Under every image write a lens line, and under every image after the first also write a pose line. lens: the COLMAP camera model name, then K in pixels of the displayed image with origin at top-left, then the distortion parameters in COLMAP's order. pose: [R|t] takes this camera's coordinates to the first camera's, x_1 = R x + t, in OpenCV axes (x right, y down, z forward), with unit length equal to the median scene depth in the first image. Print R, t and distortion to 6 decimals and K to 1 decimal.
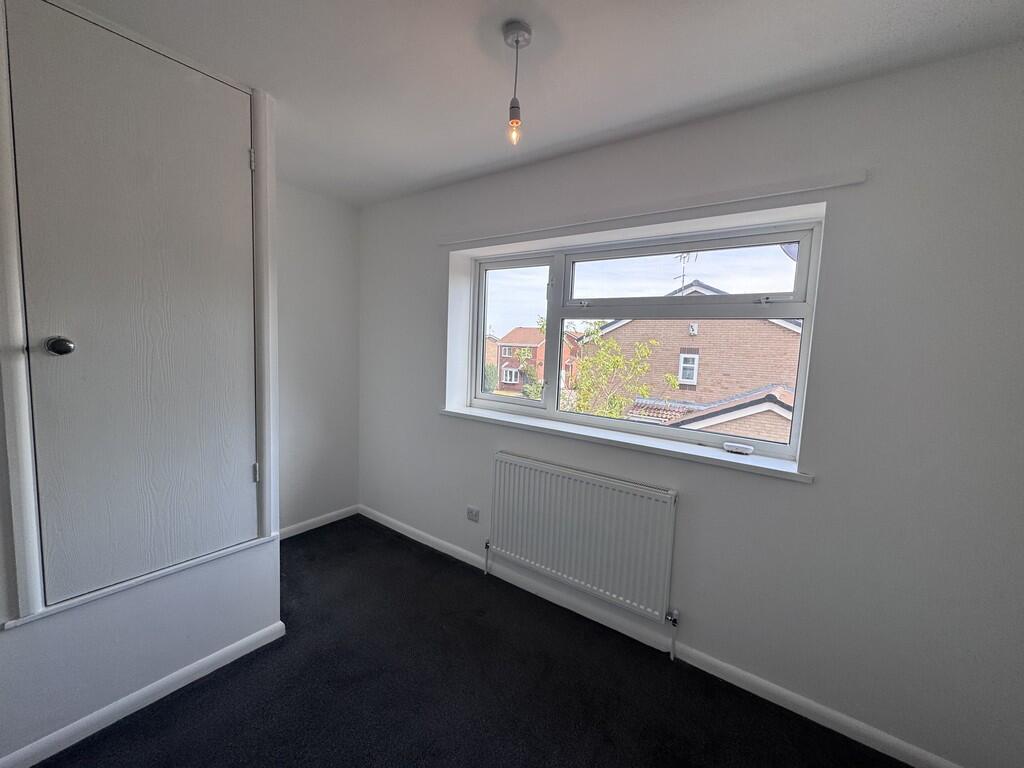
lens RADIAL K [[409.8, 0, 511.8], [0, 409.8, 381.0], [0, 0, 1]] dist [-0.000168, 0.000241]
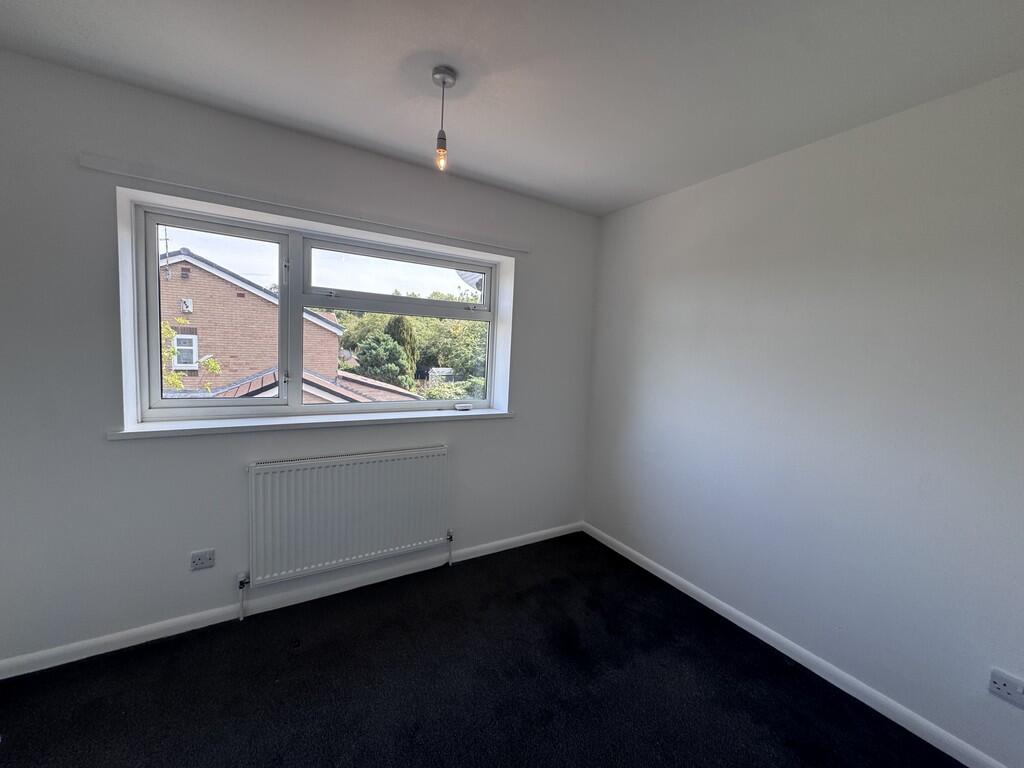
lens RADIAL K [[409.8, 0, 511.8], [0, 409.8, 381.0], [0, 0, 1]] dist [-0.000168, 0.000241]
pose [[0.395350, -0.099963, 0.913075, -0.542166], [0.053321, 0.994882, 0.085831, -0.035681], [-0.916981, 0.014753, 0.398657, 0.187043]]
